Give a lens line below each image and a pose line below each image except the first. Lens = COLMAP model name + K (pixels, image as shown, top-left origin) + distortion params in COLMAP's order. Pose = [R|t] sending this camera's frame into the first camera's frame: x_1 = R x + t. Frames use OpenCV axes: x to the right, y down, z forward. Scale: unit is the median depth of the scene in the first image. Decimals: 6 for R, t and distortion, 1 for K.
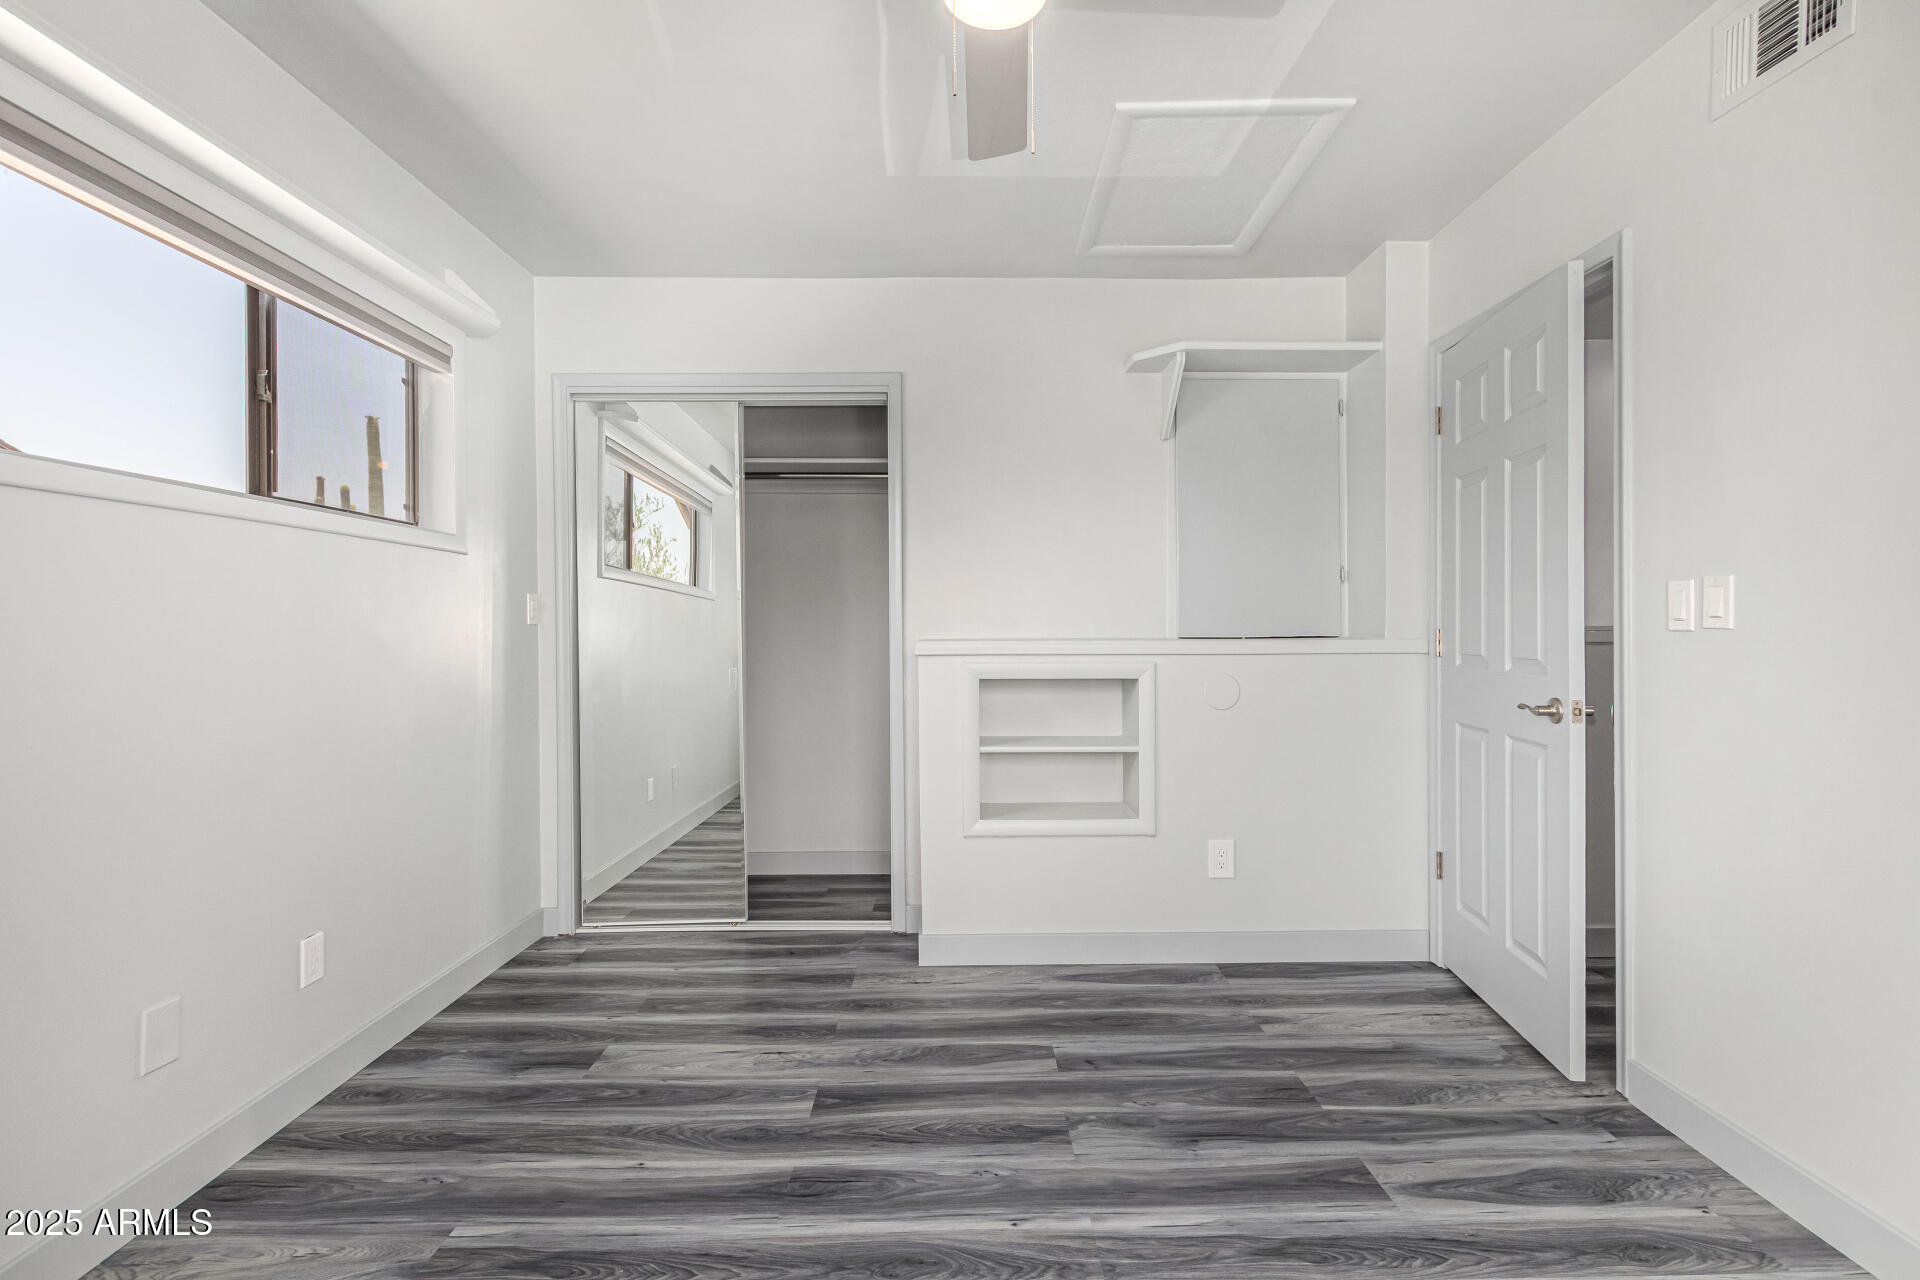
lens RADIAL K [[881.9, 0, 958.8], [0, 881.9, 622.5], [0, 0, 1]] dist [0.003967, -0.002251]
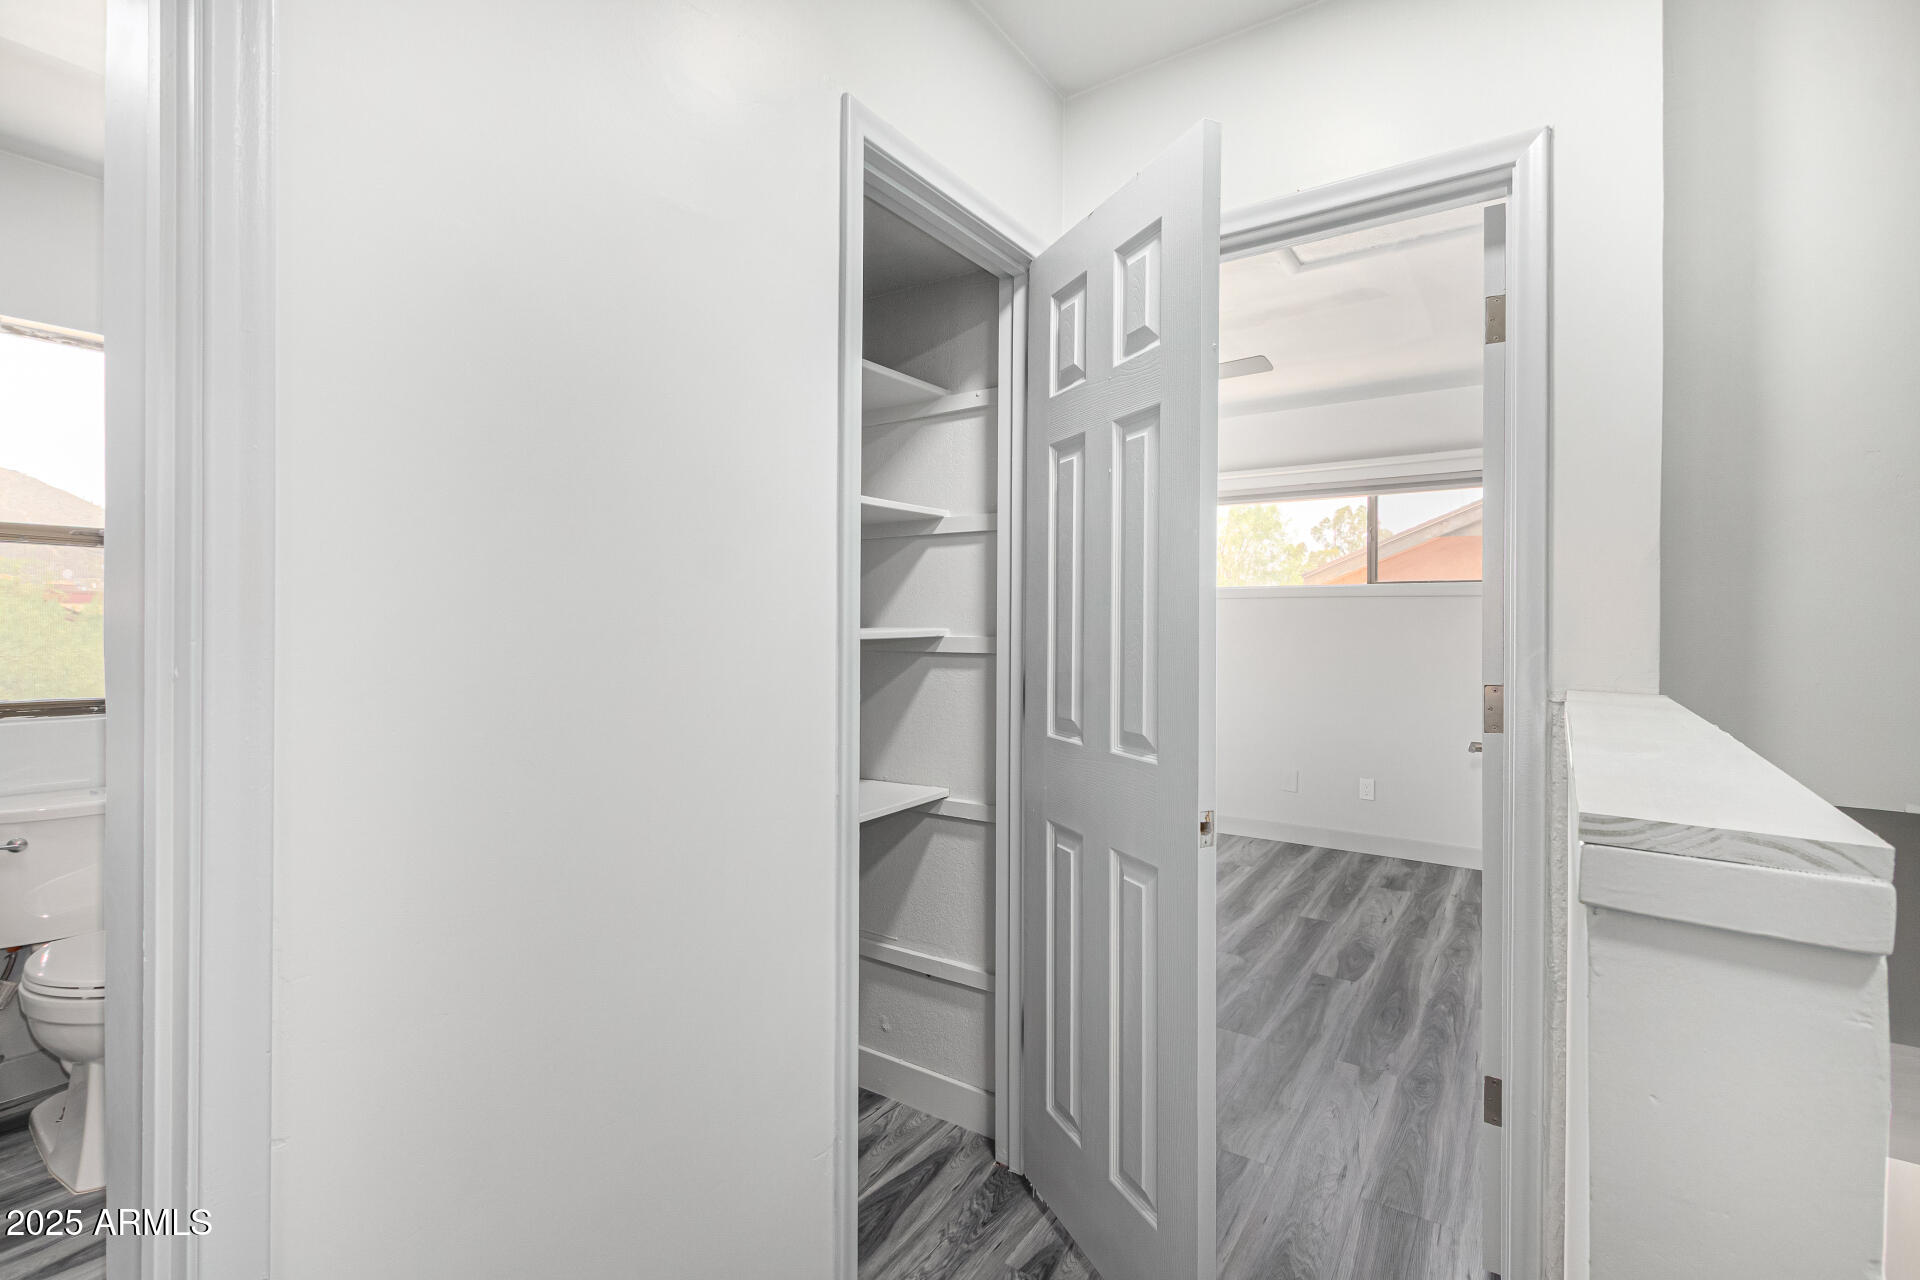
lens RADIAL K [[881.9, 0, 955.0], [0, 881.9, 634.3], [0, 0, 1]] dist [0.003967, -0.002251]
pose [[-0.573463, 0.012058, -0.819143, 1.501390], [-0.013106, 0.999629, 0.023890, -0.037234], [0.819127, 0.024436, -0.573092, 1.283192]]
